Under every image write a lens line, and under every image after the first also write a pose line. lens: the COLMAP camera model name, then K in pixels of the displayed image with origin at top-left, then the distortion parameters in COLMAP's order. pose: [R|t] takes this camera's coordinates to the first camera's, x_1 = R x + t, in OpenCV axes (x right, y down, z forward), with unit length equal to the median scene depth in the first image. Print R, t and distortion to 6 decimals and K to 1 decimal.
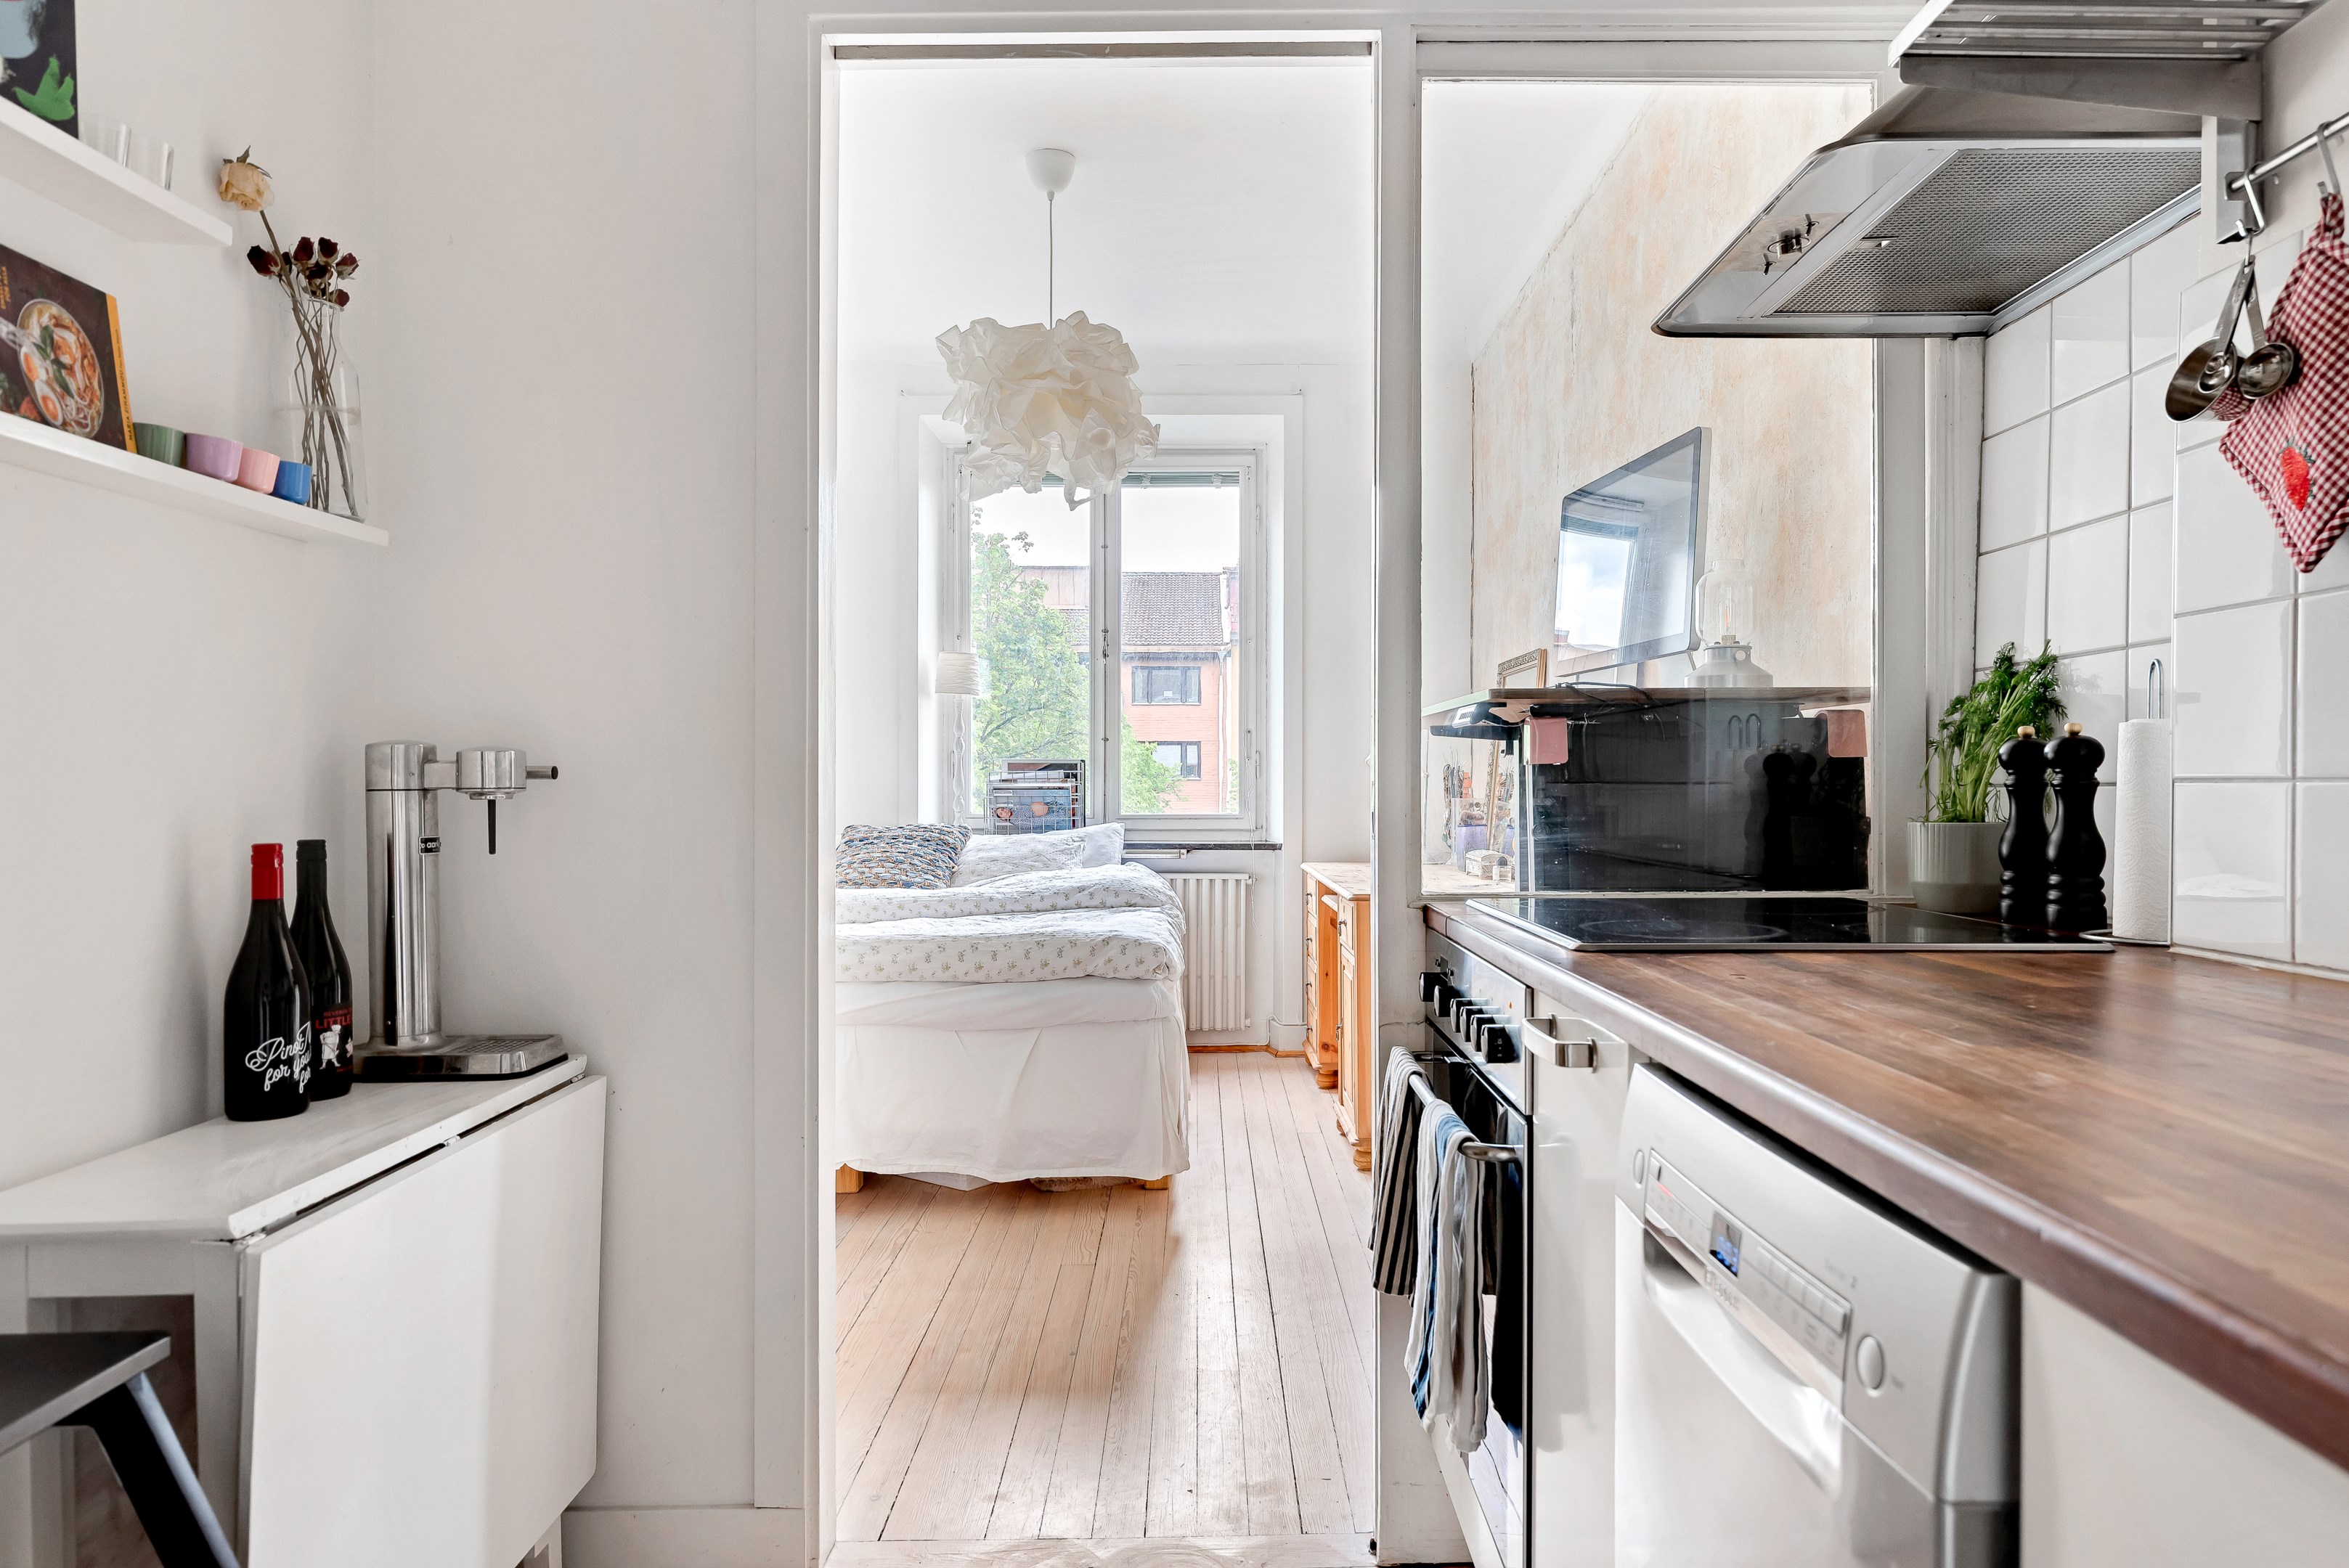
lens RADIAL K [[1403.7, 0, 1174.5], [0, 1403.7, 784.0], [0, 0, 1]] dist [0.000424, 0.000700]
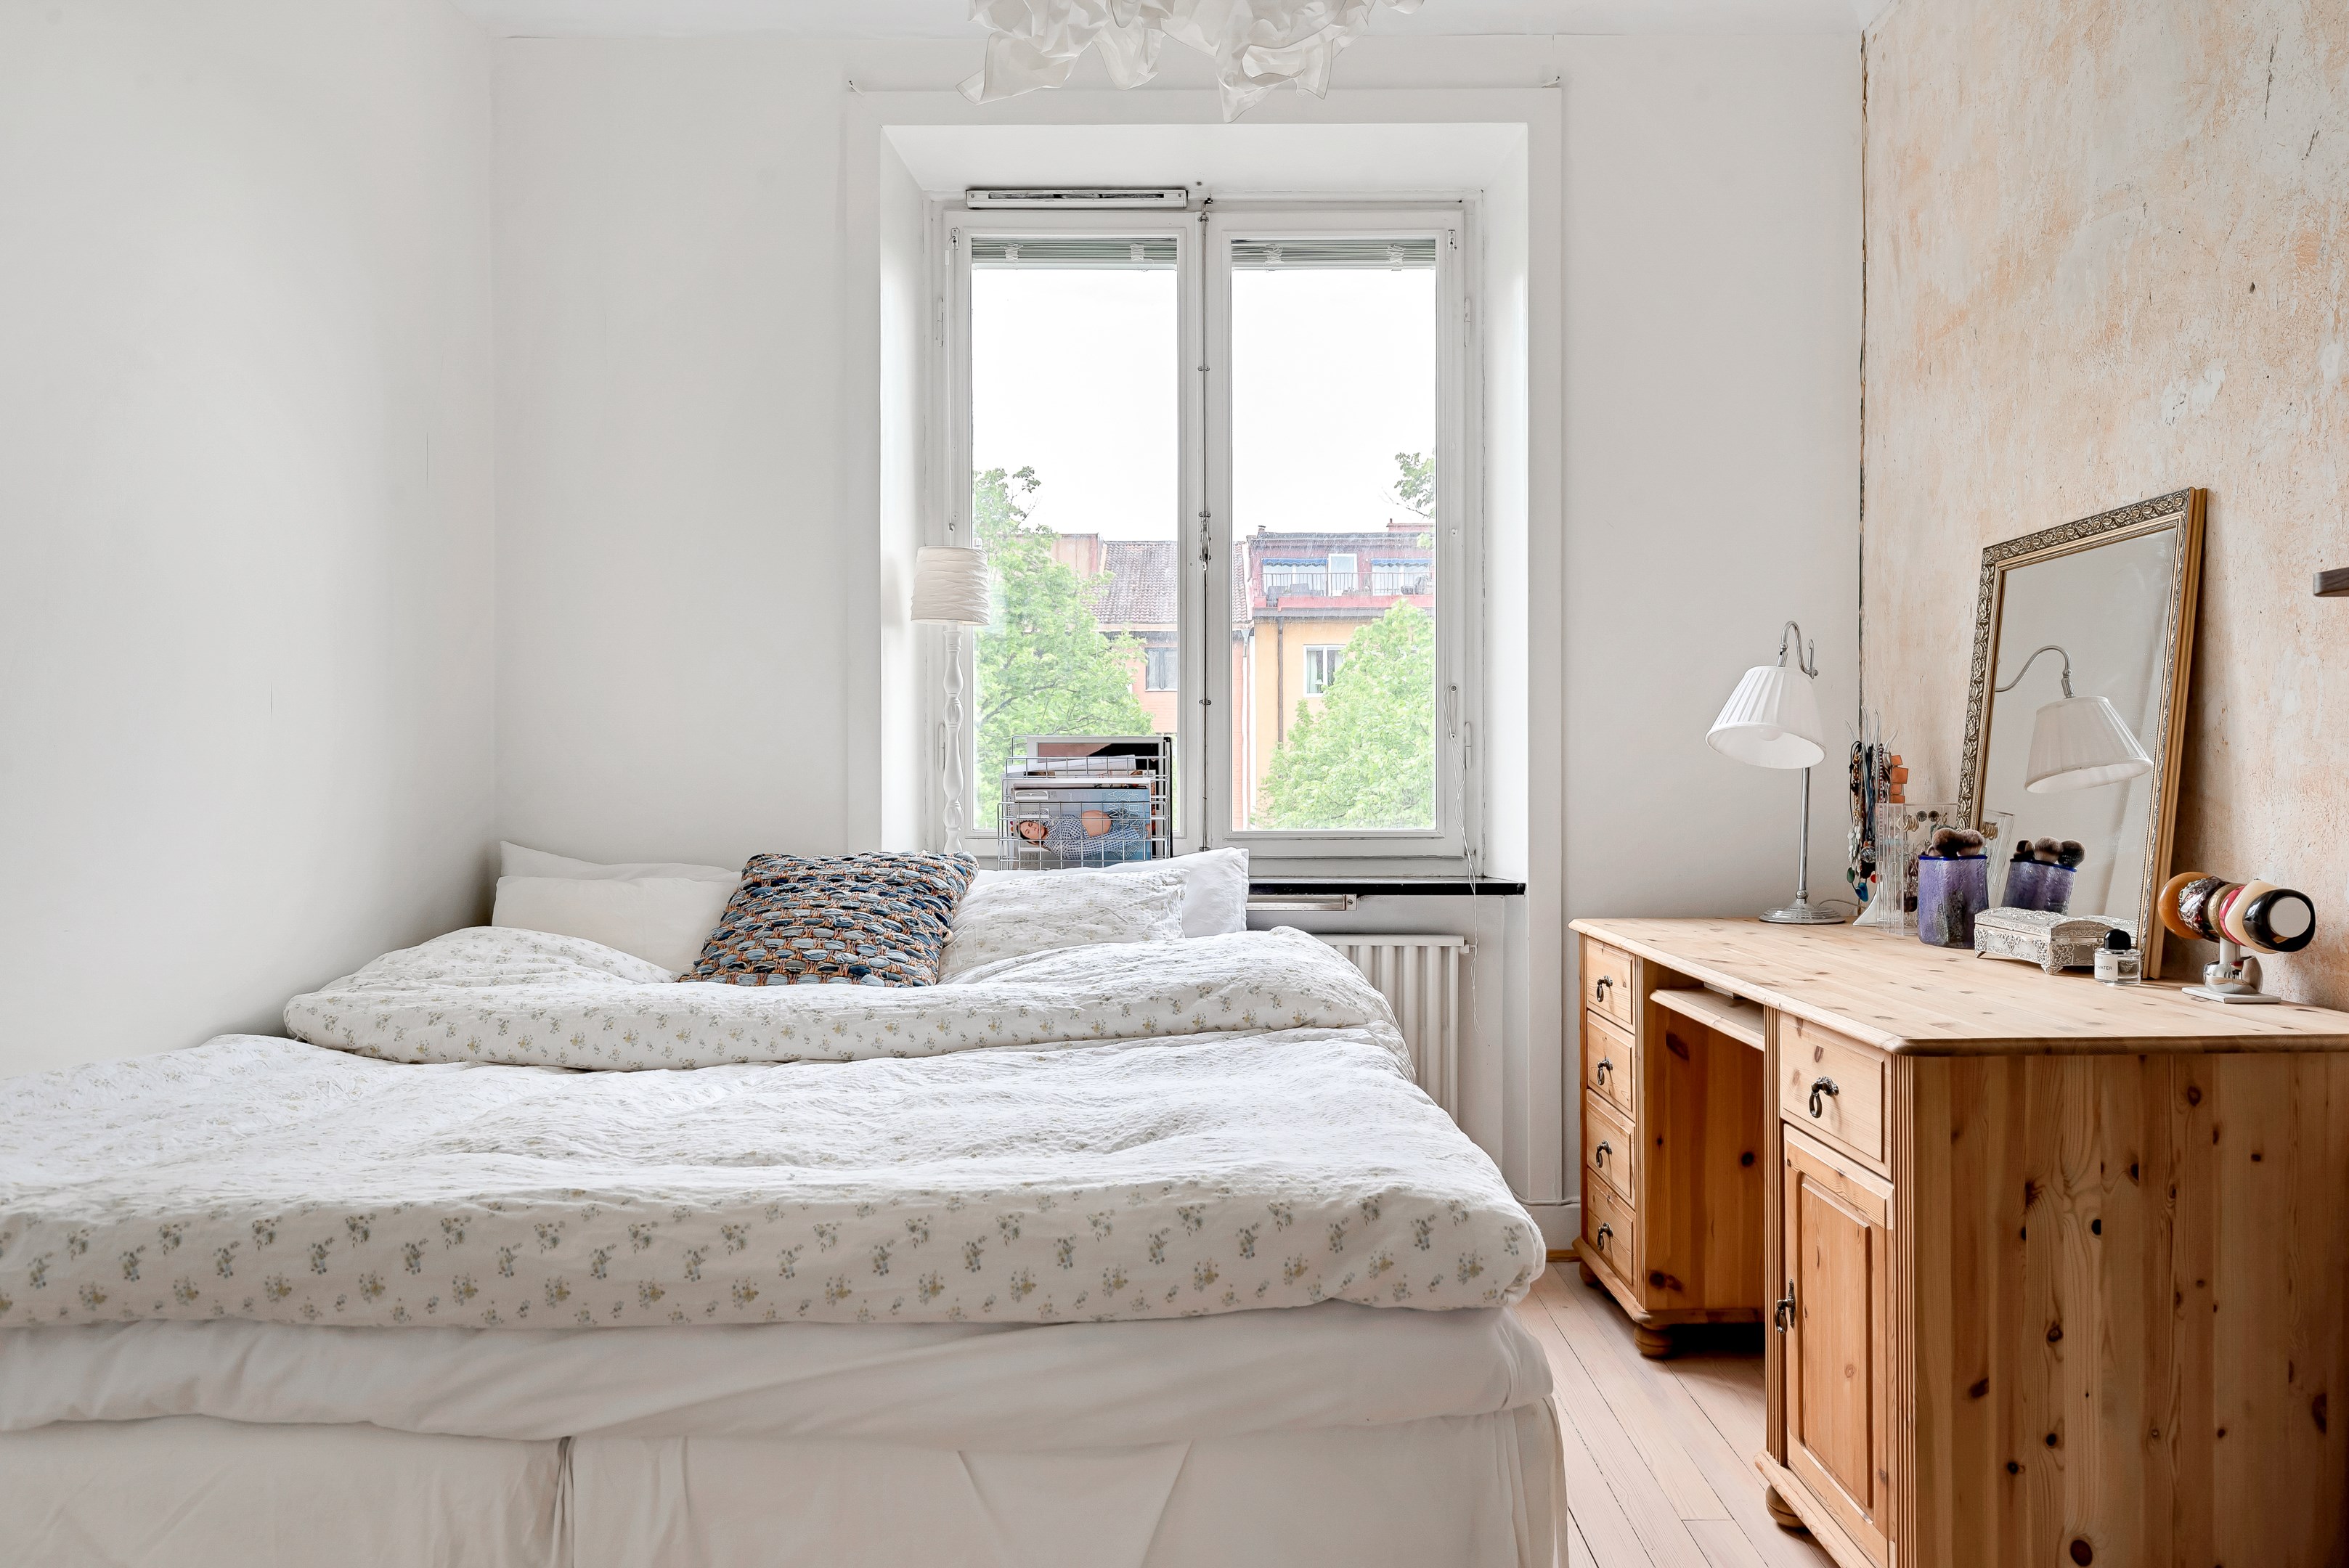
lens RADIAL K [[1562.6, 0, 1174.5], [0, 1562.6, 784.0], [0, 0, 1]] dist [-0.007060, 0.001672]
pose [[0.999969, -0.002949, -0.007294, -0.061739], [0.002961, 0.999994, 0.001623, 0.000995], [0.007289, -0.001644, 0.999972, 0.381399]]
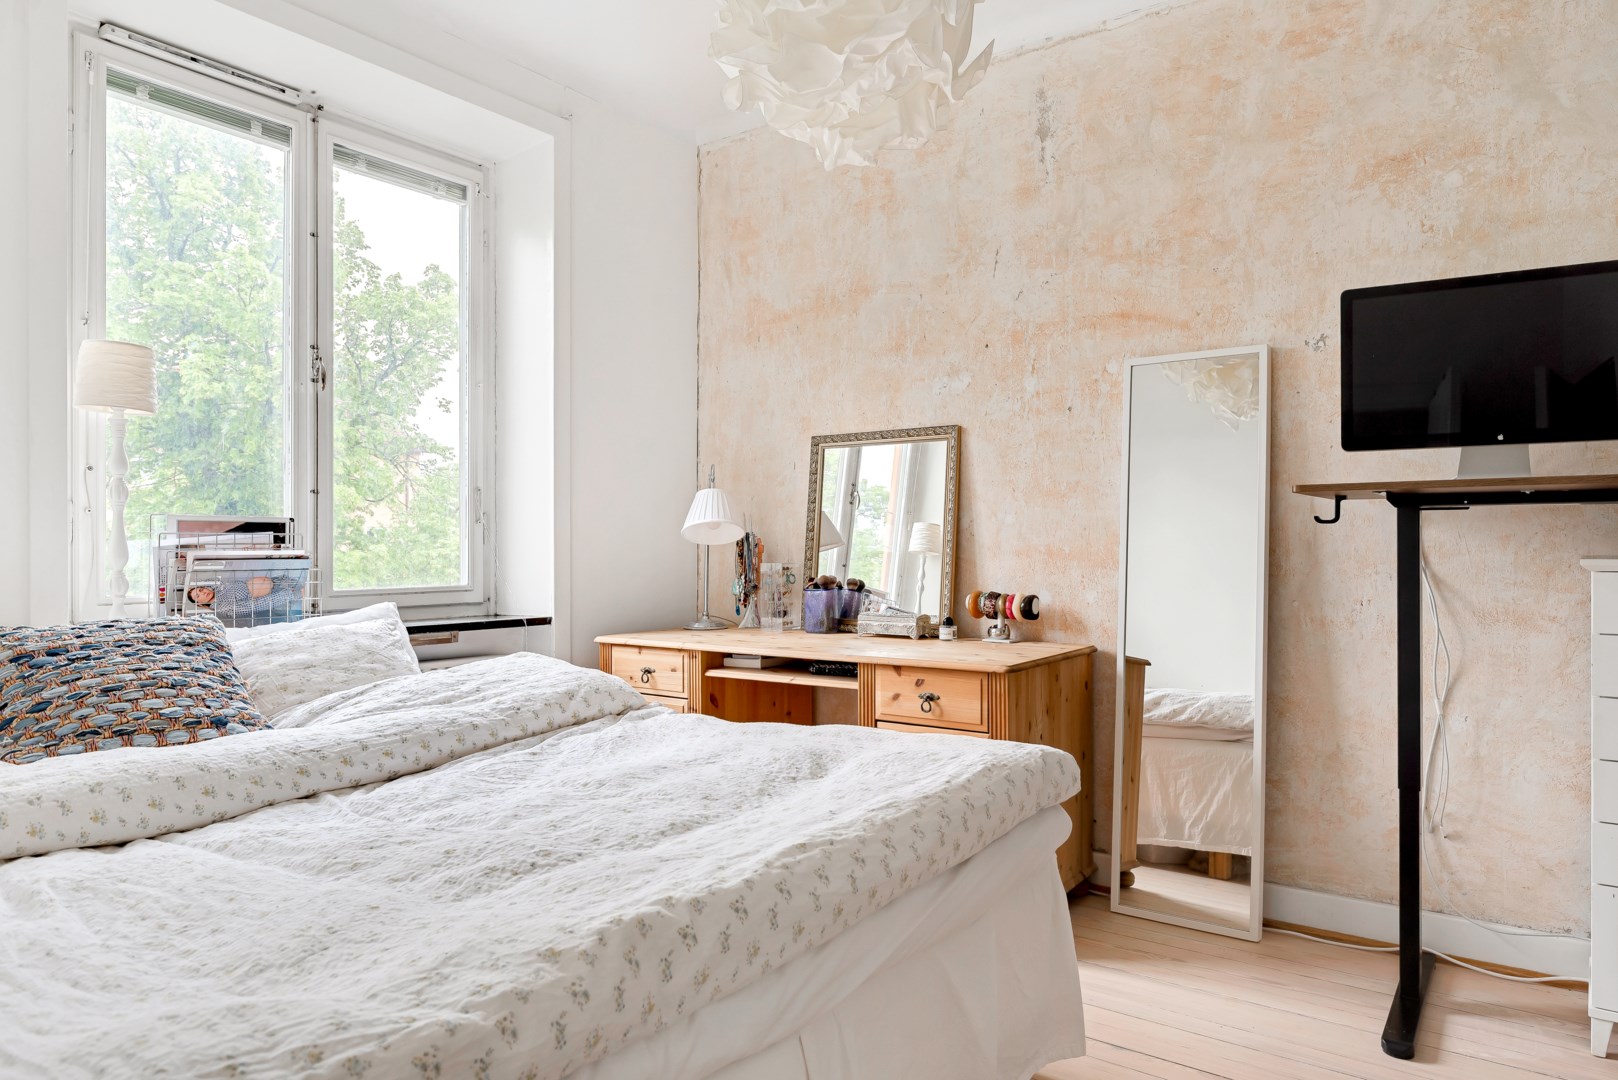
lens RADIAL K [[1029.1, 0, 809.0], [0, 1029.1, 540.0], [0, 0, 1]] dist [-0.009971, 0.000849]
pose [[0.591642, 0.004018, 0.806190, -0.360189], [0.003390, 0.999966, -0.007471, -0.000963], [-0.806193, 0.007153, 0.591609, 0.496417]]
